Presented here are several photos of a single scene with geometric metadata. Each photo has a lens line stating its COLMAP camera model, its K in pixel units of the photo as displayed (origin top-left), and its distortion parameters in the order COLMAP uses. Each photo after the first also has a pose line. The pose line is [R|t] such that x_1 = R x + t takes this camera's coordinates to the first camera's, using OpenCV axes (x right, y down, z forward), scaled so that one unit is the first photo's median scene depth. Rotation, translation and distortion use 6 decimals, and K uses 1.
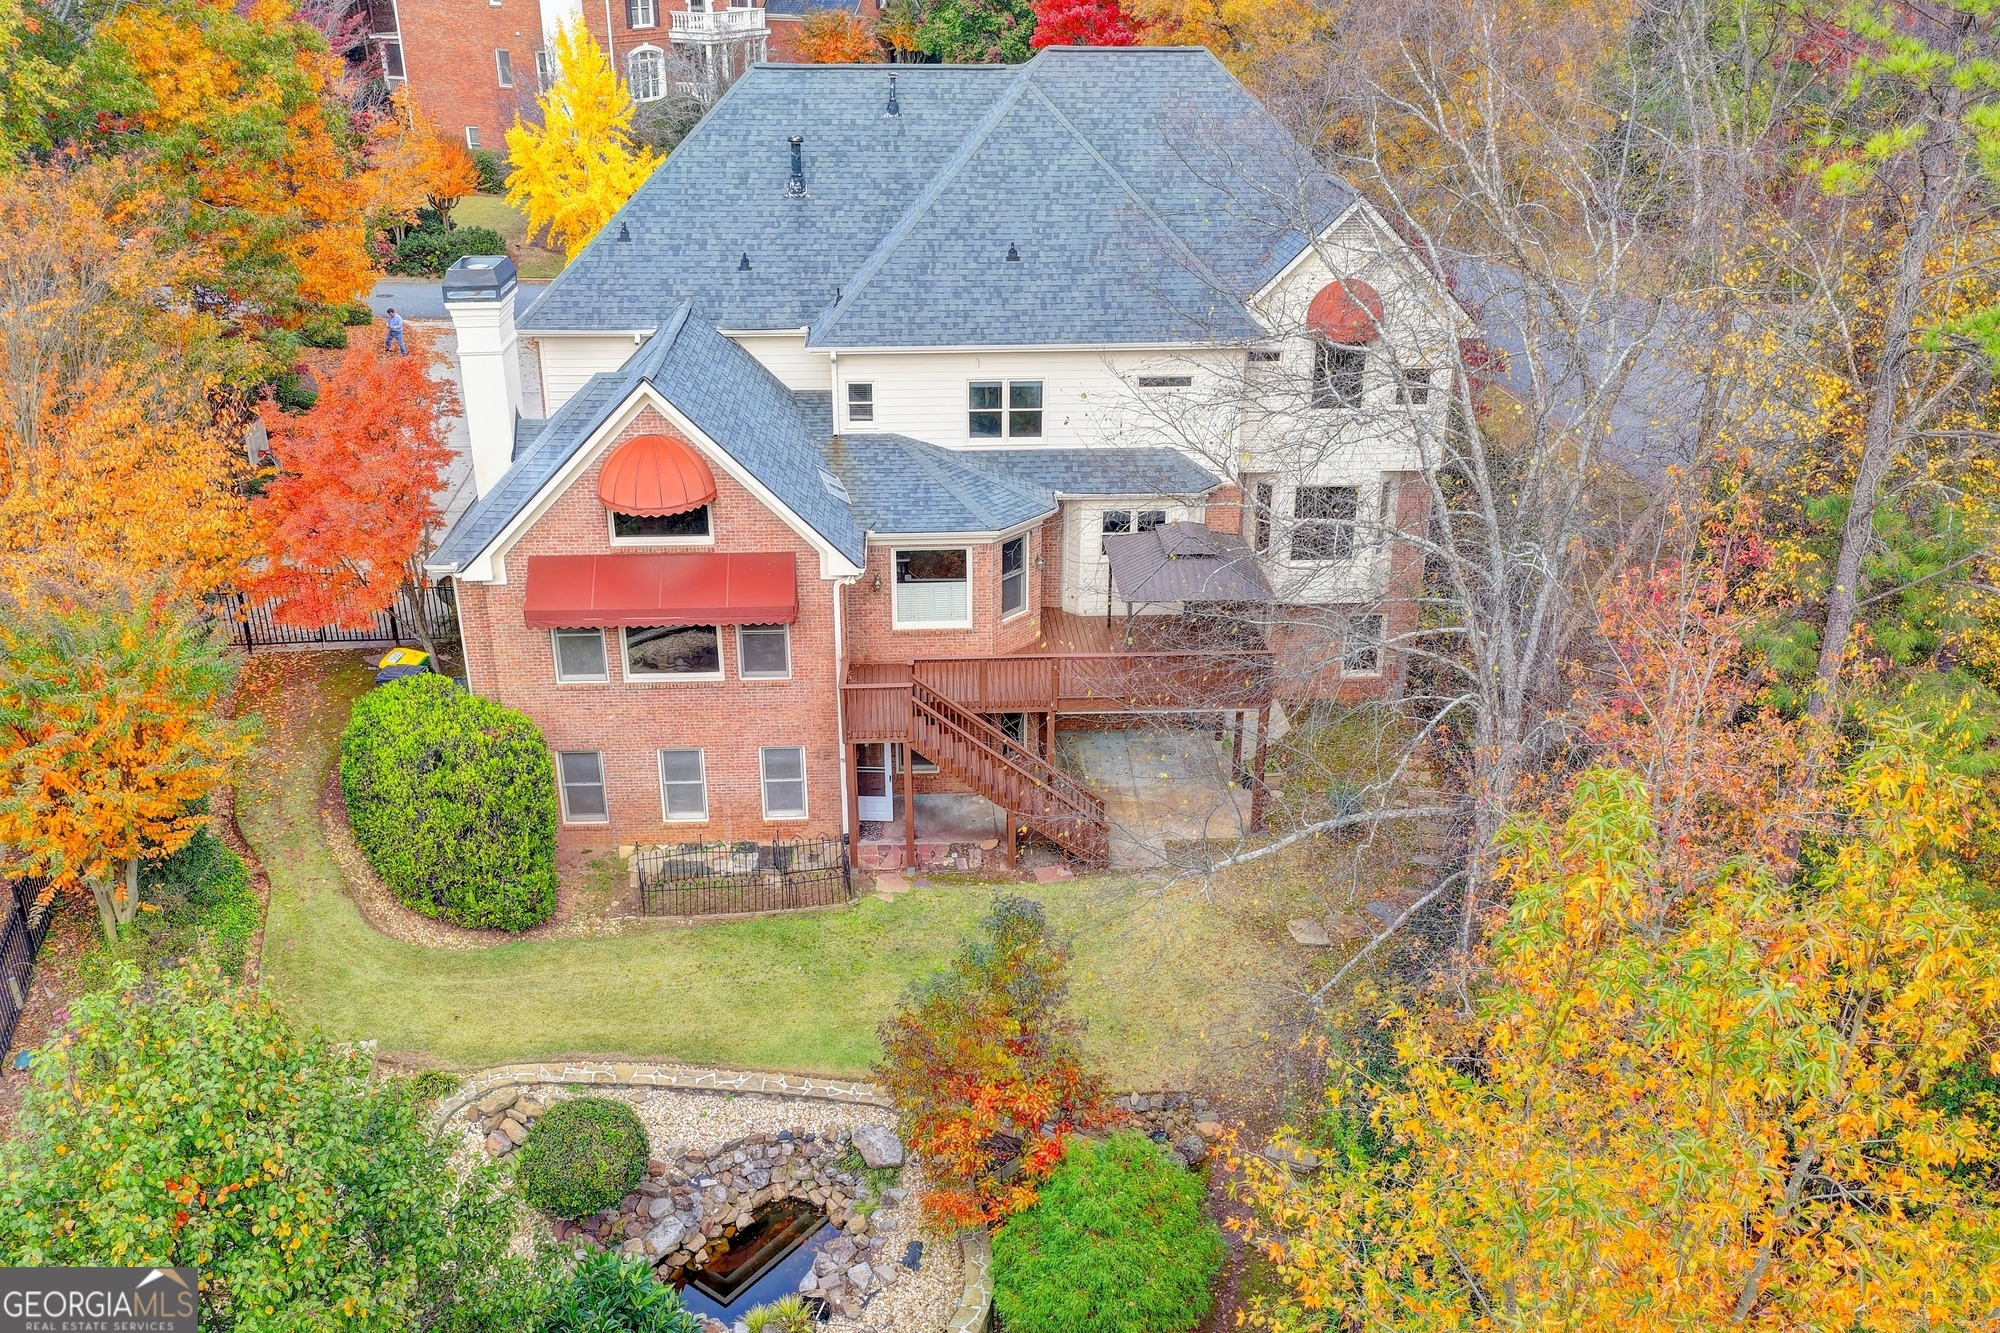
lens RADIAL K [[1660.1, 0, 1000.0], [0, 1660.1, 666.5], [0, 0, 1]] dist [0.006188, 0.003240]
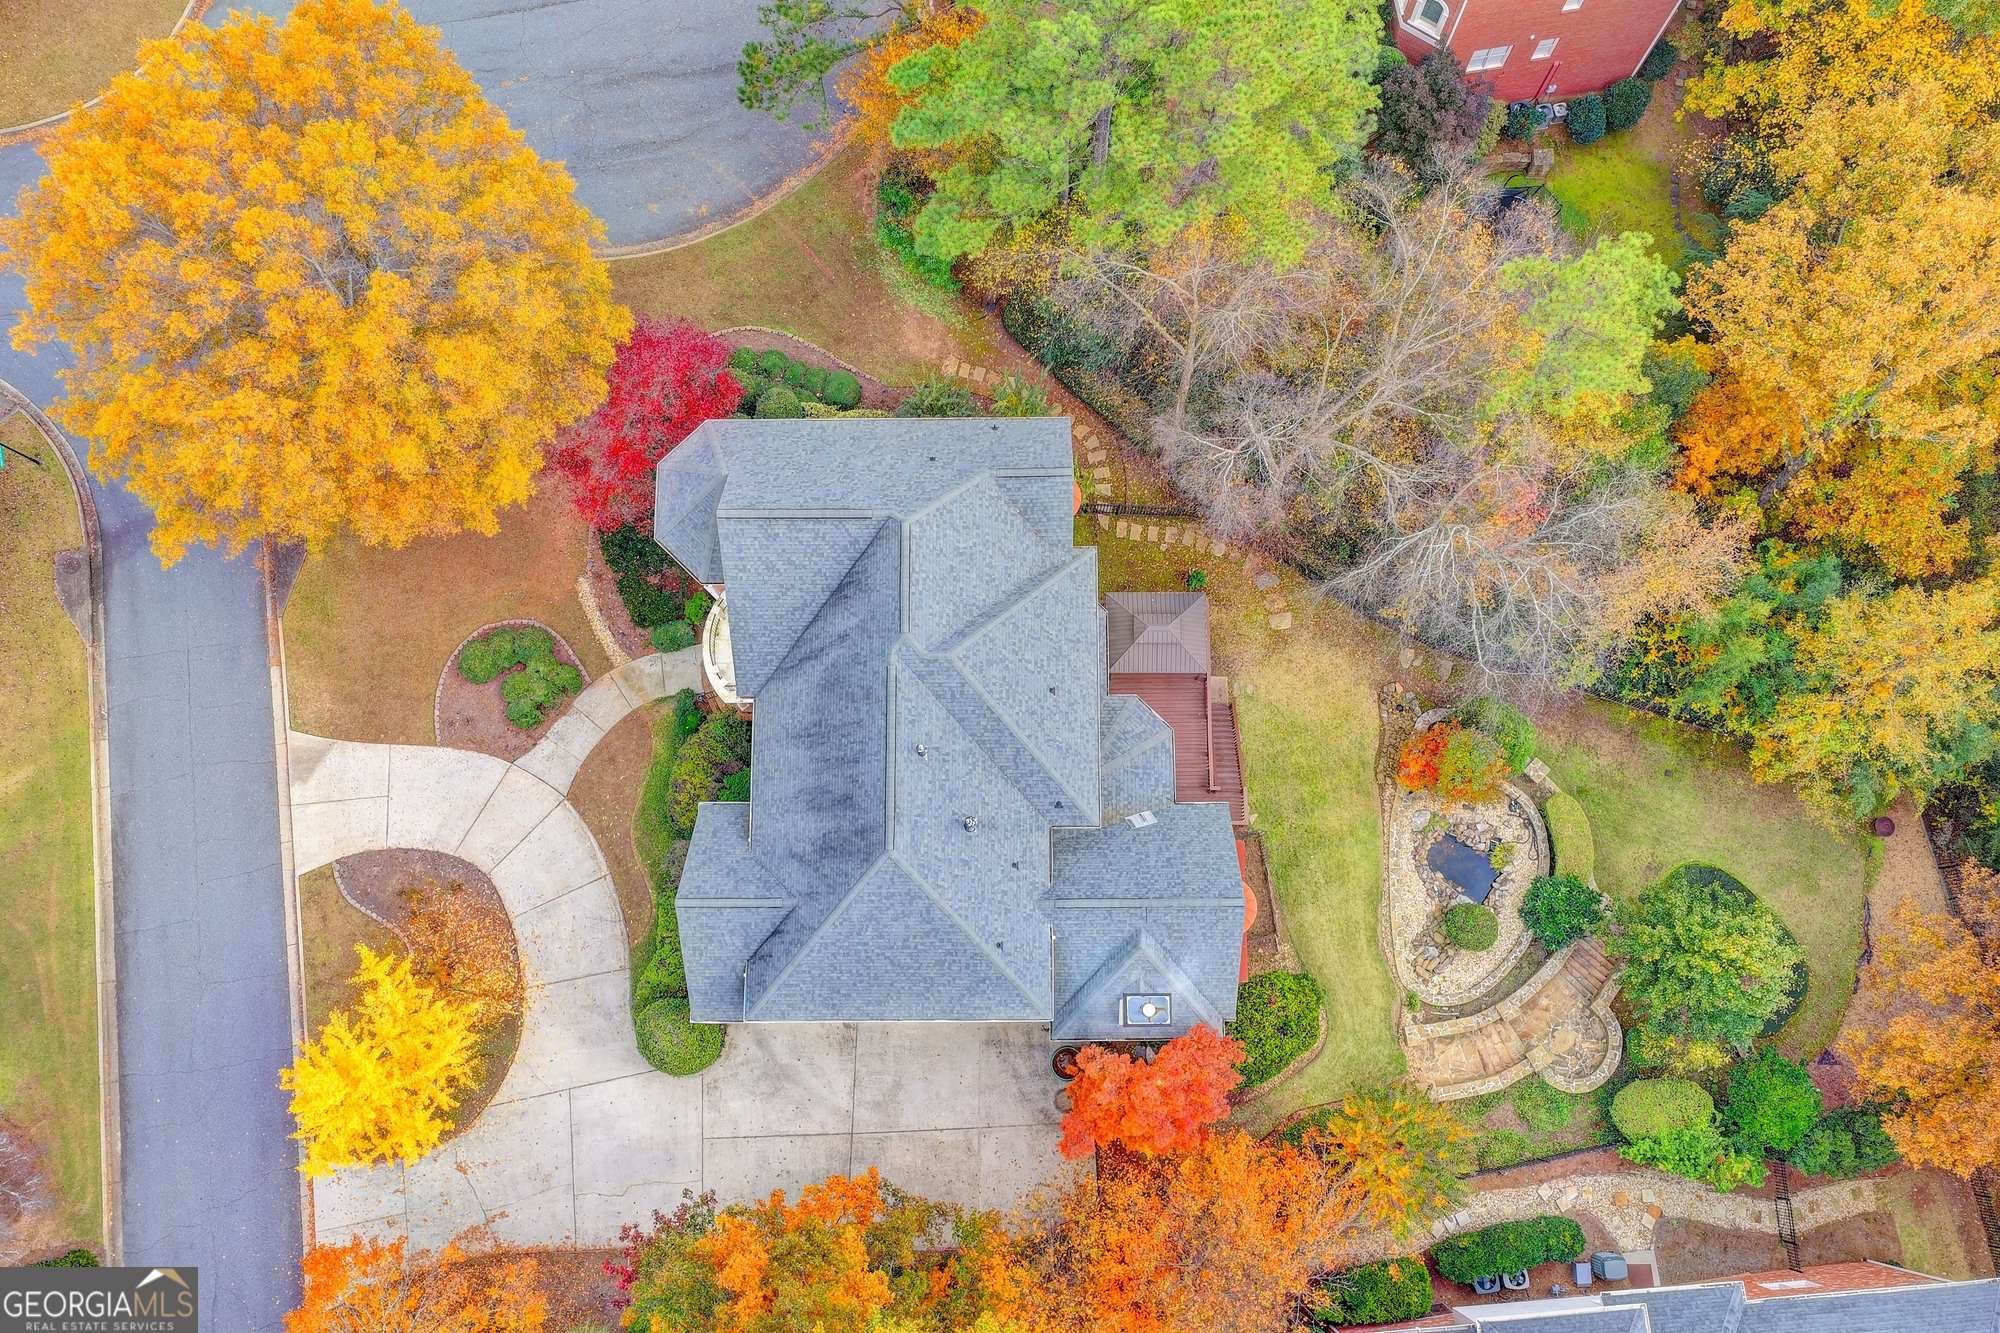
lens RADIAL K [[1652.6, 0, 1000.0], [0, 1652.6, 666.5], [0, 0, 1]] dist [0.004909, 0.005083]
pose [[0.053875, -0.975936, 0.211298, -0.306951], [0.421565, 0.214053, 0.881172, -1.670160], [-0.905197, 0.041603, 0.422952, 0.388512]]
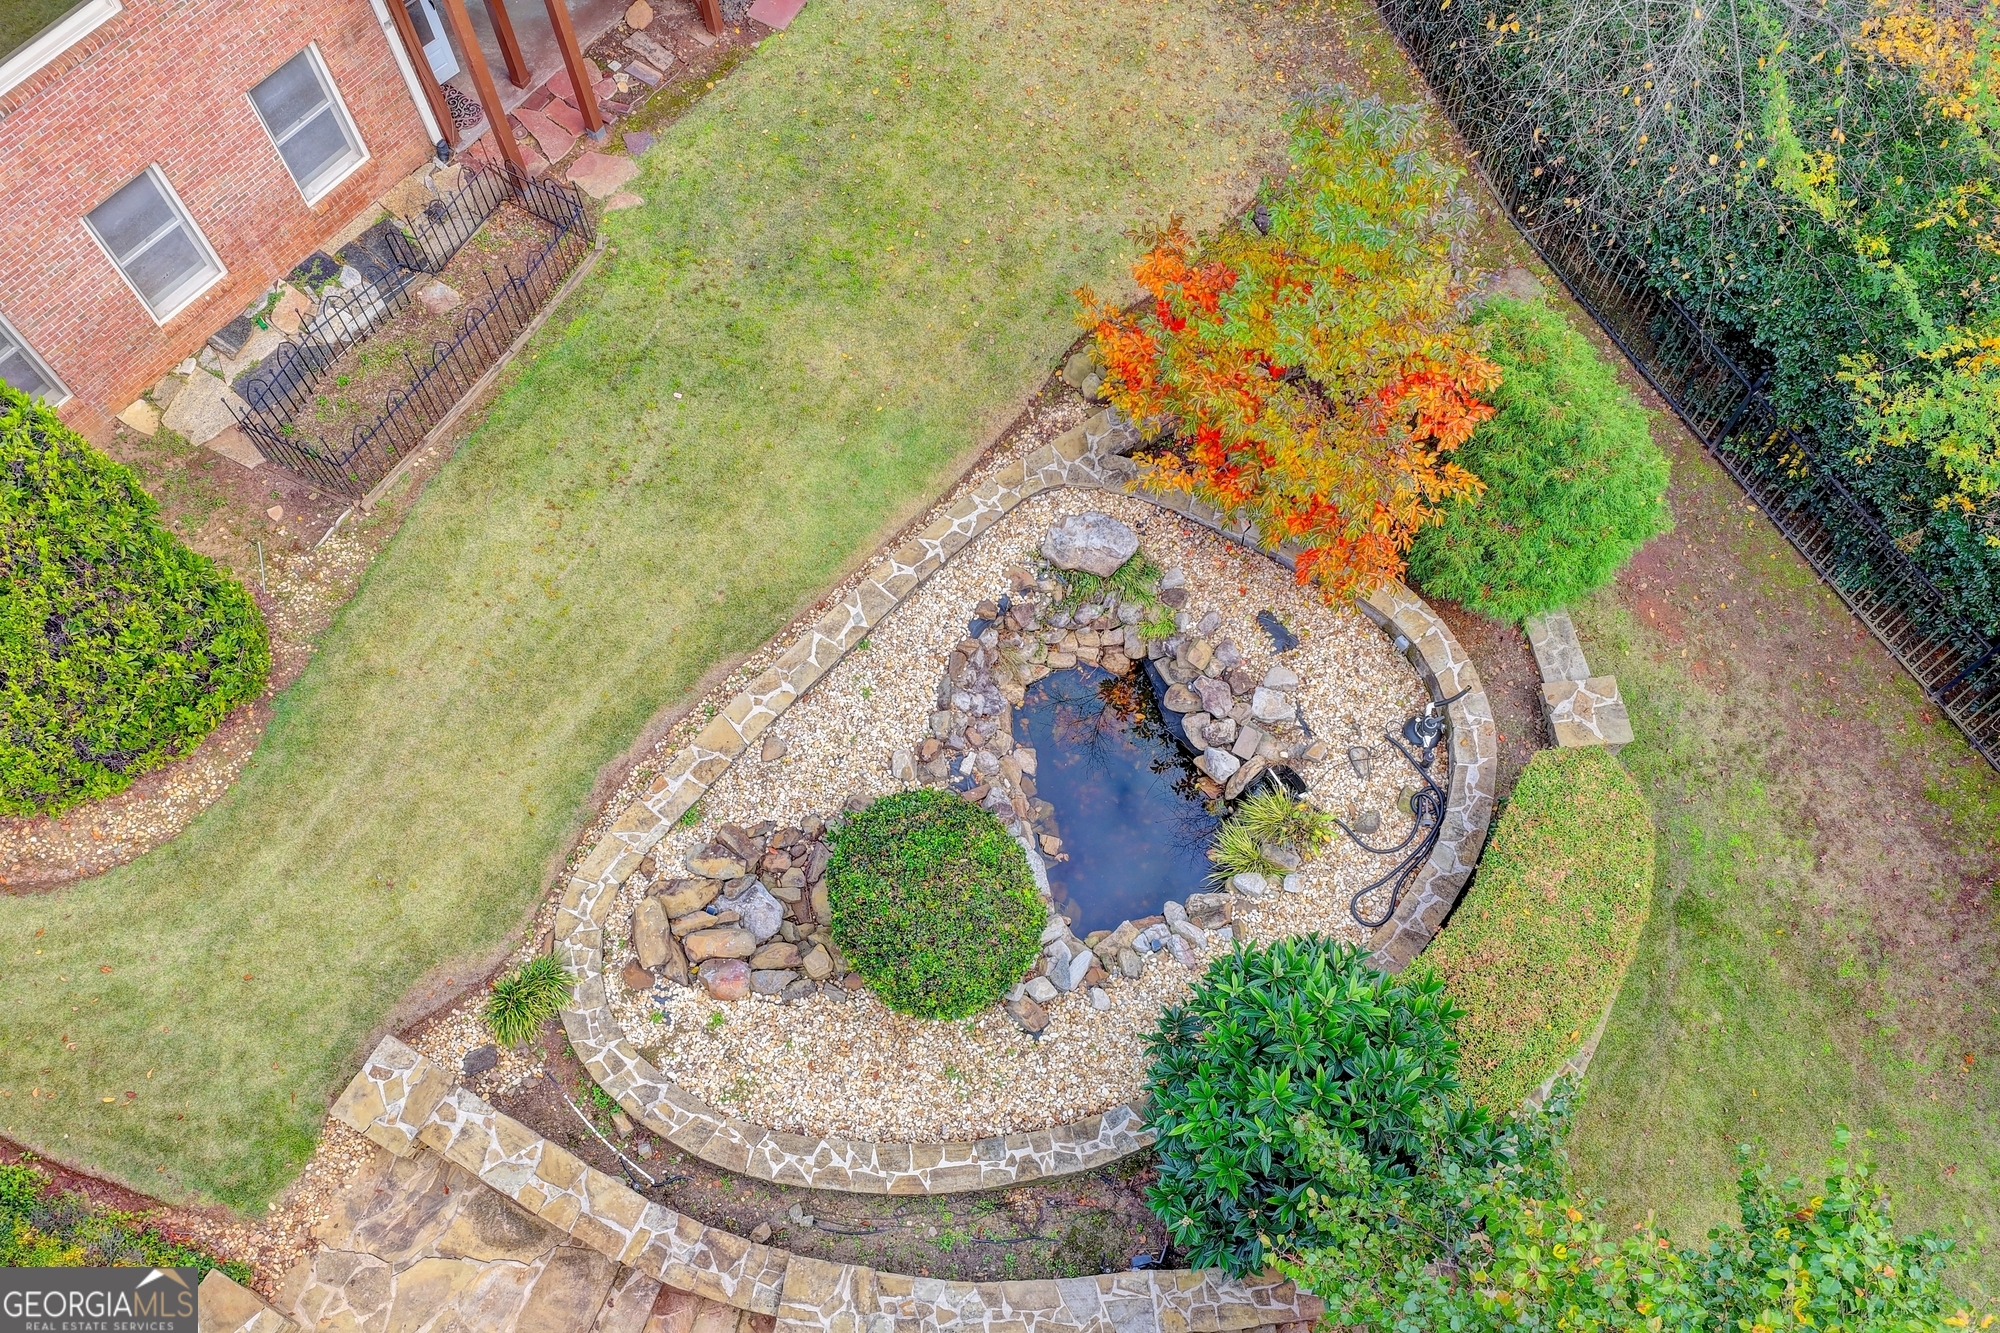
lens RADIAL K [[1642.5, 0, 997.0], [0, 1642.5, 677.1], [0, 0, 1]] dist [0.001087, 0.007371]
pose [[0.665048, -0.680039, 0.308637, -0.252343], [0.312778, 0.628924, 0.711775, -0.114474], [-0.678145, -0.376830, 0.630967, 0.451371]]
